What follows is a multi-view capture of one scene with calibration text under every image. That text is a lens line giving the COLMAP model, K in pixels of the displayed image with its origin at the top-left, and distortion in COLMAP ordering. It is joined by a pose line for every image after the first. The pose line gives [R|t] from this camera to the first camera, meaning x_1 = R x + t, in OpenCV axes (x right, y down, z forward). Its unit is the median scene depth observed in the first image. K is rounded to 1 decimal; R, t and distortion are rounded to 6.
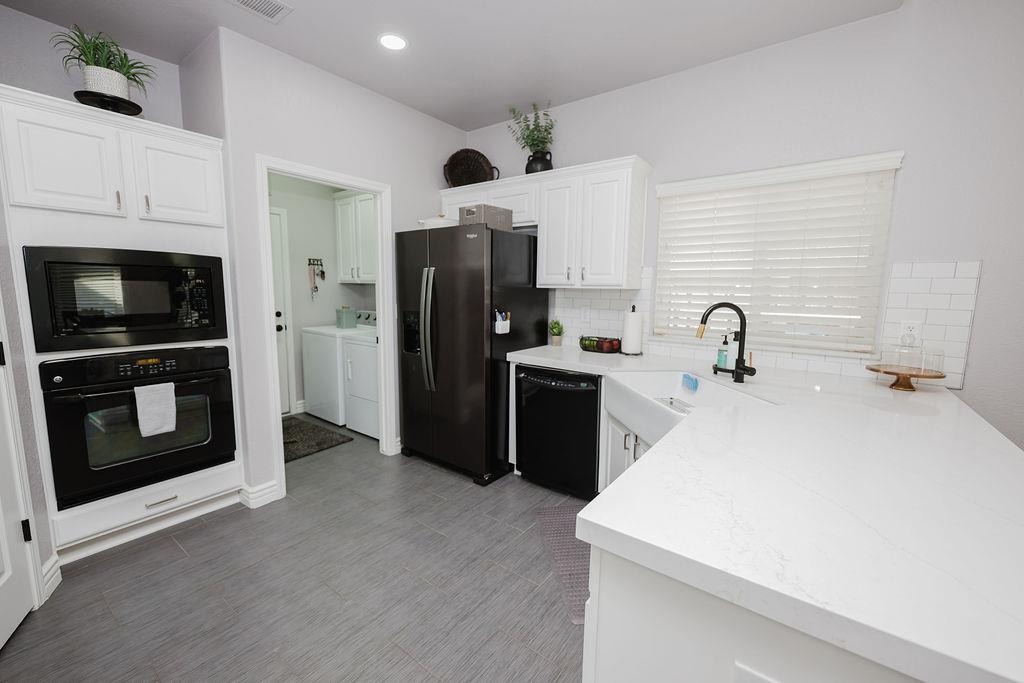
lens RADIAL K [[418.3, 0, 512.0], [0, 418.3, 341.5], [0, 0, 1]] dist [-0.002087, -0.000206]
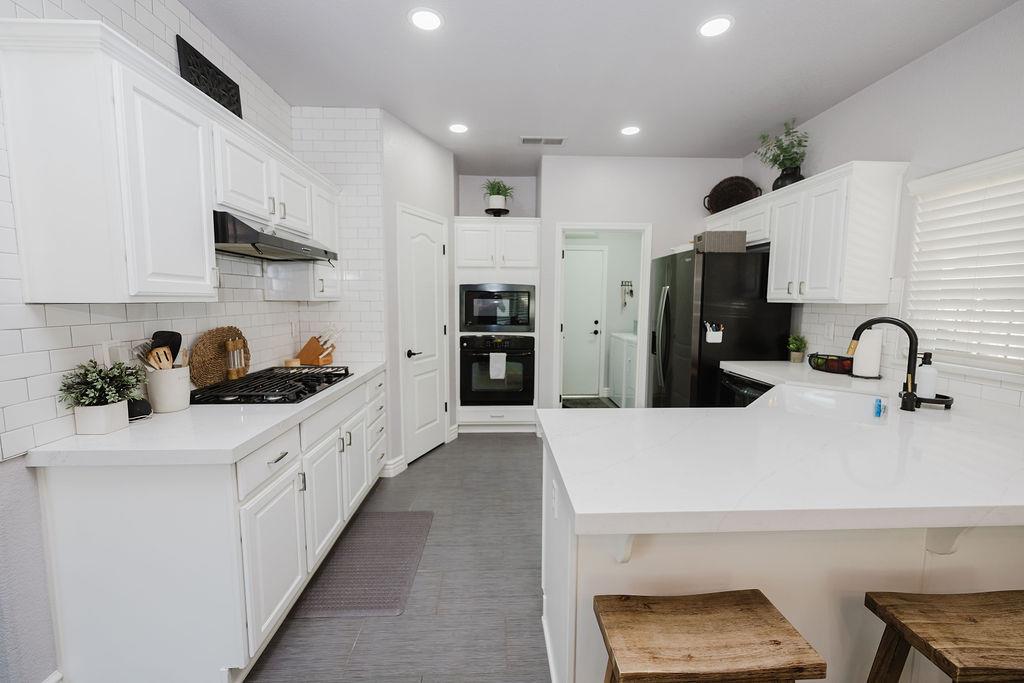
lens RADIAL K [[418.3, 0, 512.0], [0, 418.3, 341.5], [0, 0, 1]] dist [-0.002087, -0.000206]
pose [[0.636057, 0.069033, -0.768548, 0.491119], [-0.099079, 0.995052, 0.007380, 0.022795], [0.765255, 0.071452, 0.639750, -0.137812]]
